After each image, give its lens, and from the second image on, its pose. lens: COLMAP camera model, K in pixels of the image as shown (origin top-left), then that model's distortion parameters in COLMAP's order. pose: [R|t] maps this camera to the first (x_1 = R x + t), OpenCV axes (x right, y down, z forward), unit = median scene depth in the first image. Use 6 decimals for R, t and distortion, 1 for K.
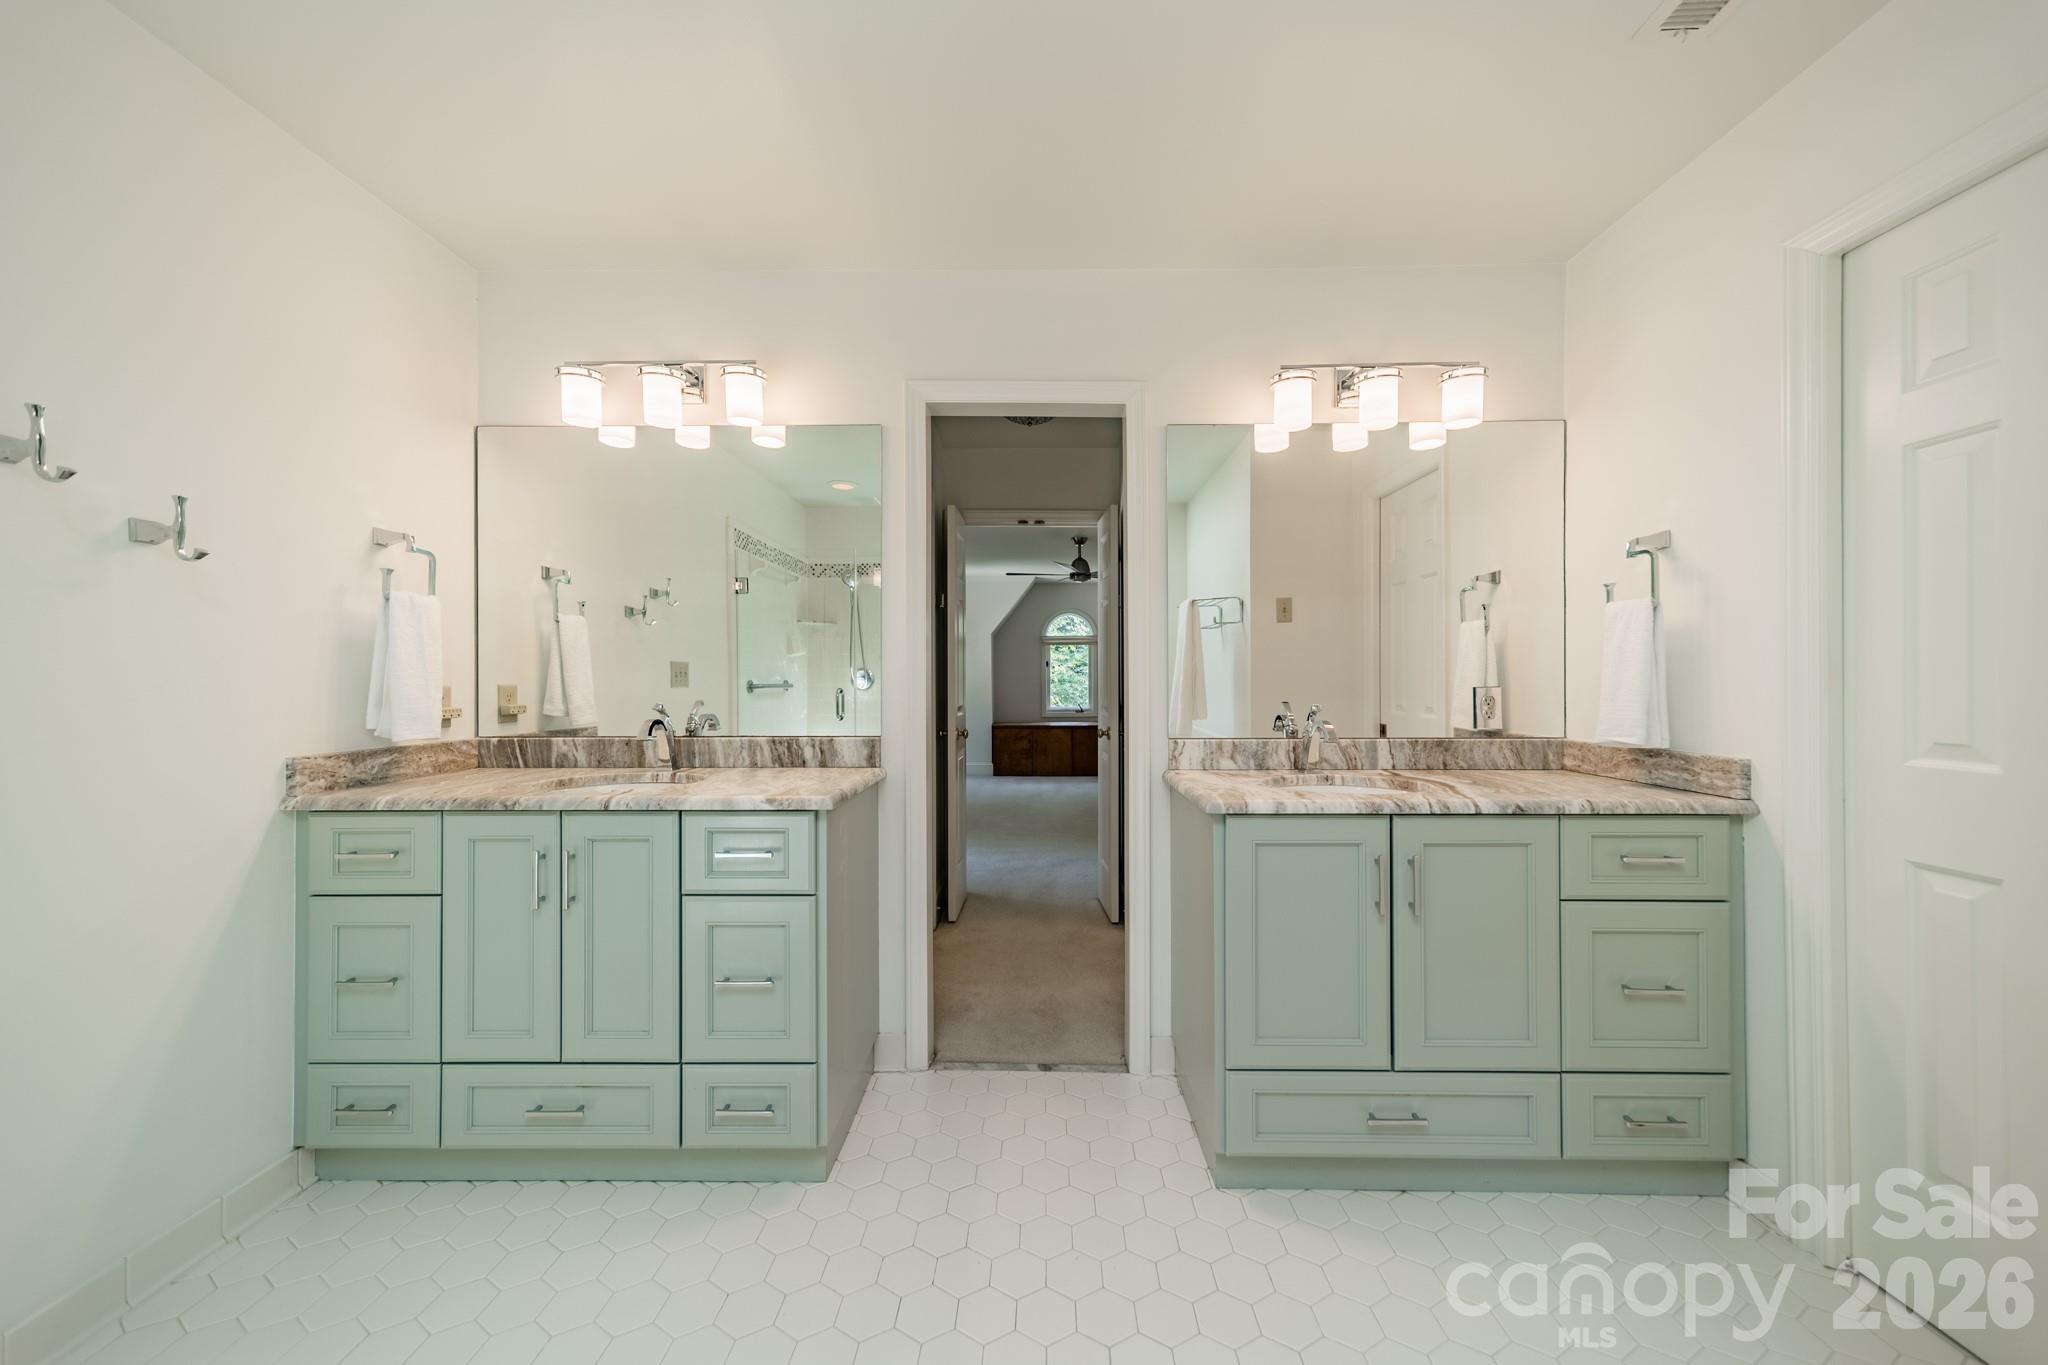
lens RADIAL K [[718.2, 0, 1027.1], [0, 718.2, 679.1], [0, 0, 1]] dist [0.007444, 0.000253]
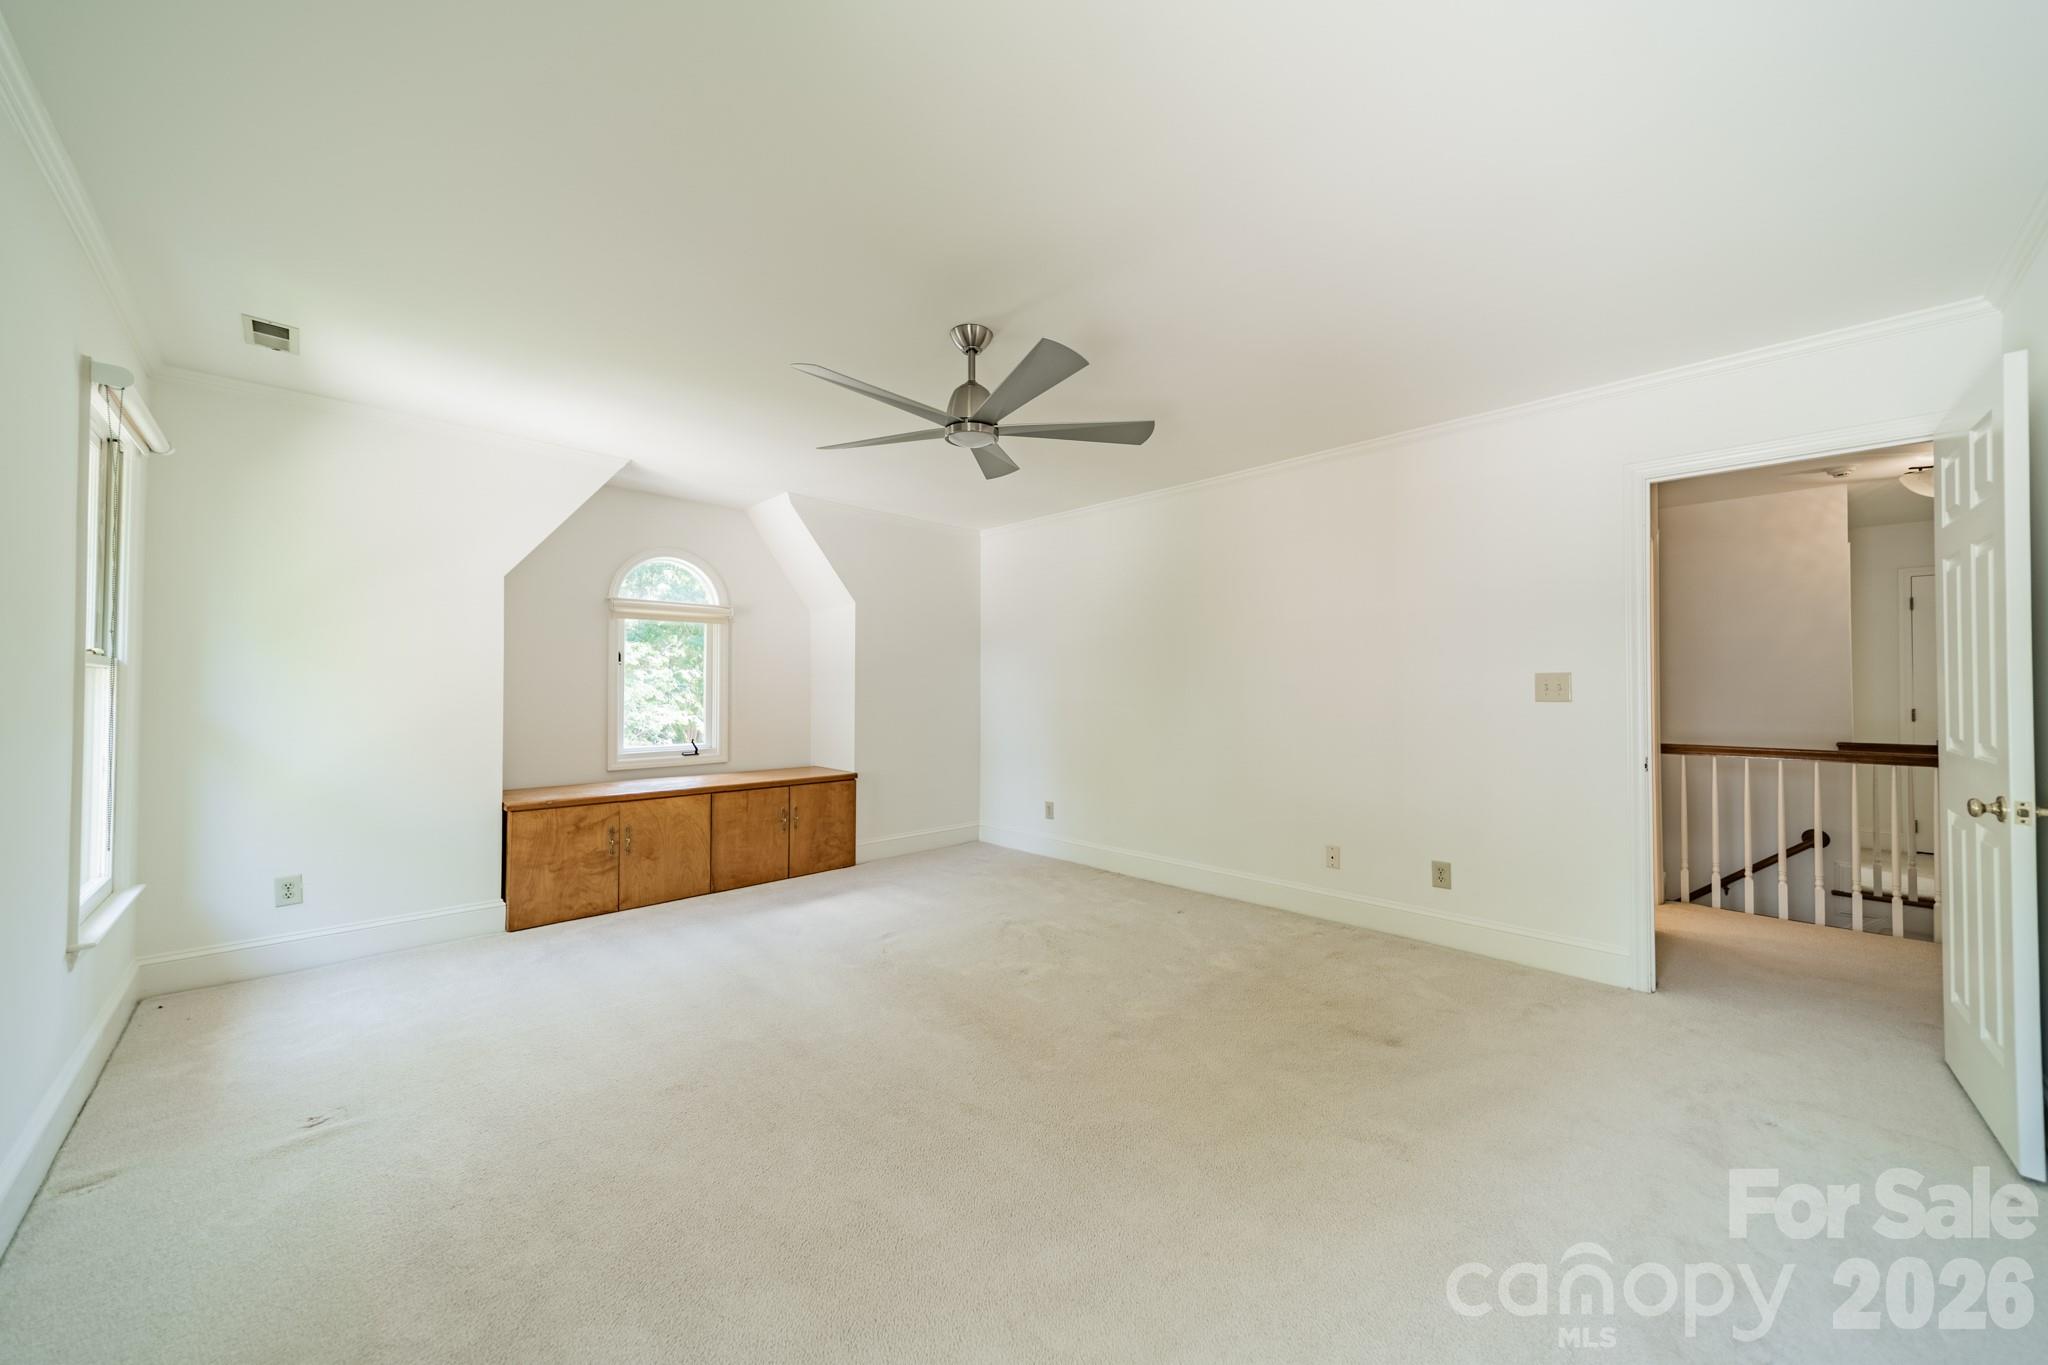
lens RADIAL K [[718.2, 0, 1027.1], [0, 718.2, 679.1], [0, 0, 1]] dist [0.007444, 0.000253]
pose [[0.687772, 0.013363, 0.725804, -0.138967], [0.000149, 0.999828, -0.018549, 0.001859], [-0.725927, 0.012865, 0.687651, 0.510416]]
